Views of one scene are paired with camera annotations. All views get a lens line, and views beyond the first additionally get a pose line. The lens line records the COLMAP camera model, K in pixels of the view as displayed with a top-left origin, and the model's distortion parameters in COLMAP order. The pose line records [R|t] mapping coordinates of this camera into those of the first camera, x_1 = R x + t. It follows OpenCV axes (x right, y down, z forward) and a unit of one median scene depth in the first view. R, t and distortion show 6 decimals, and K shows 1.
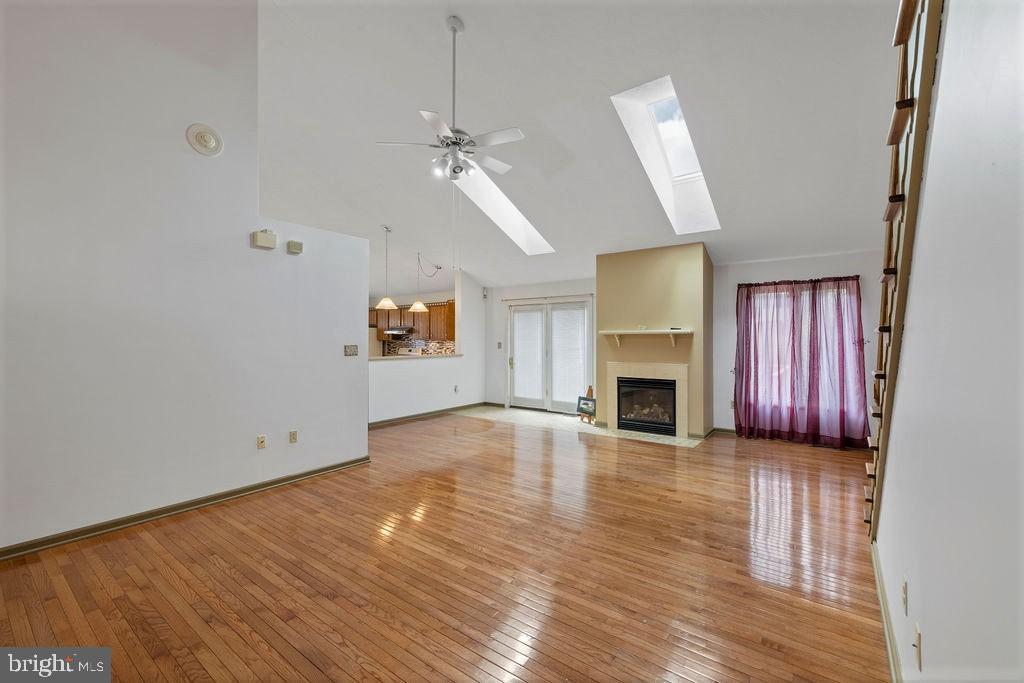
lens RADIAL K [[443.9, 0, 499.1], [0, 443.9, 338.0], [0, 0, 1]] dist [0.003384, -0.000589]
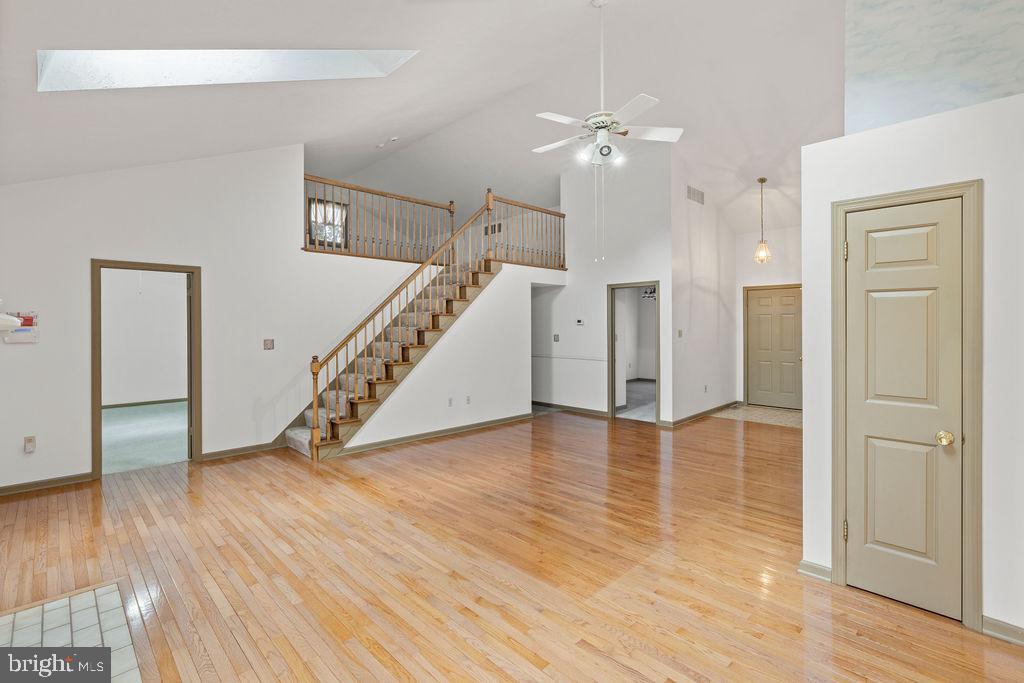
lens RADIAL K [[467.4, 0, 517.1], [0, 467.4, 321.1], [0, 0, 1]] dist [0.000573, -0.000461]
pose [[-0.993418, 0.006319, 0.114372, -0.020884], [0.004936, 0.999911, -0.012377, -0.009692], [-0.114440, -0.011731, -0.993361, 1.237179]]
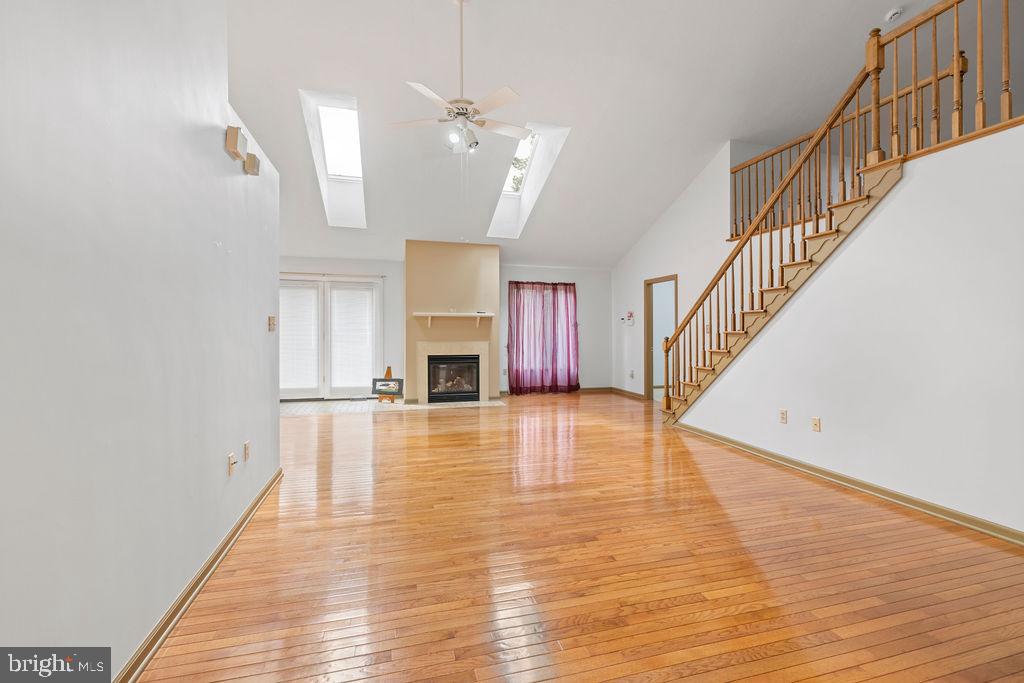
lens RADIAL K [[443.9, 0, 513.0], [0, 443.9, 336.7], [0, 0, 1]] dist [0.003384, -0.000589]
pose [[0.591679, -0.005423, 0.806156, -0.512497], [-0.006571, 0.999912, 0.011549, 0.029303], [-0.806147, -0.012130, 0.591591, 0.196829]]
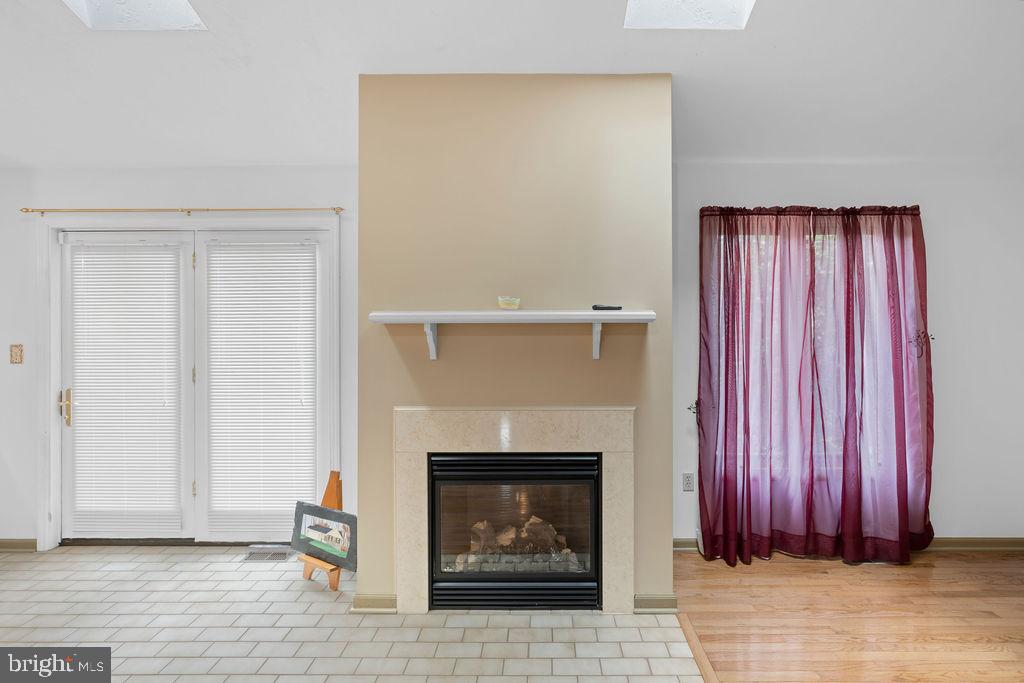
lens RADIAL K [[467.4, 0, 555.2], [0, 467.4, 326.5], [0, 0, 1]] dist [0.000573, -0.000461]
pose [[0.783852, -0.007579, 0.620901, 0.132905], [-0.001088, 0.999907, 0.013580, -0.010834], [-0.620946, -0.011320, 0.783771, 0.705969]]
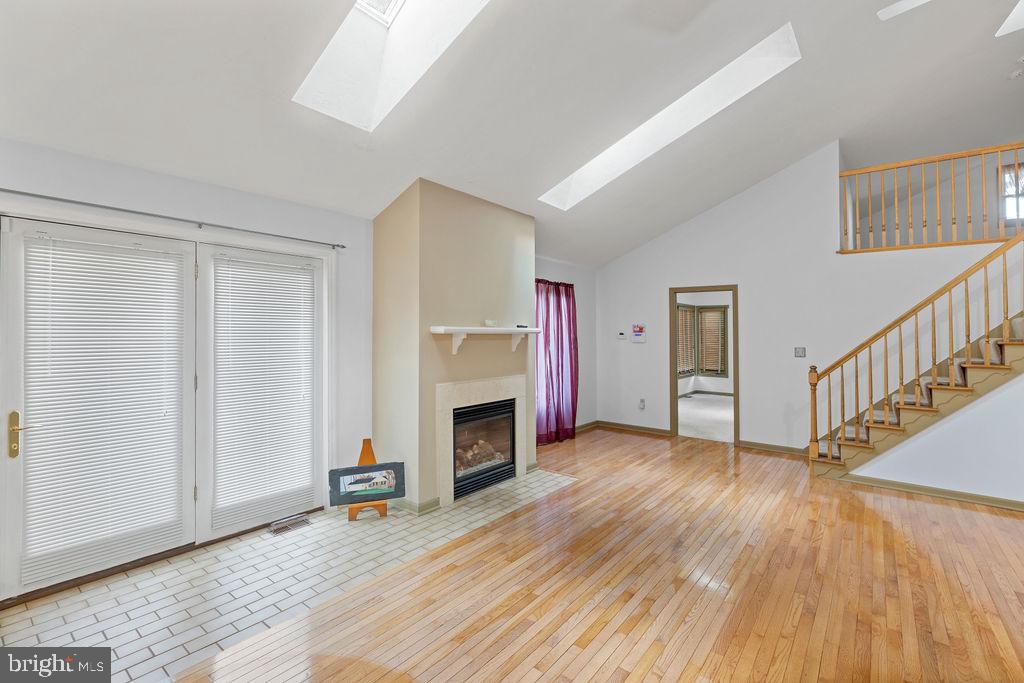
lens RADIAL K [[467.4, 0, 518.1], [0, 467.4, 323.7], [0, 0, 1]] dist [0.000573, -0.000461]
pose [[-0.009659, 0.021220, 0.999728, -0.346568], [-0.010461, 0.999718, -0.021321, -0.008860], [-0.999899, -0.010664, -0.009434, 0.970714]]
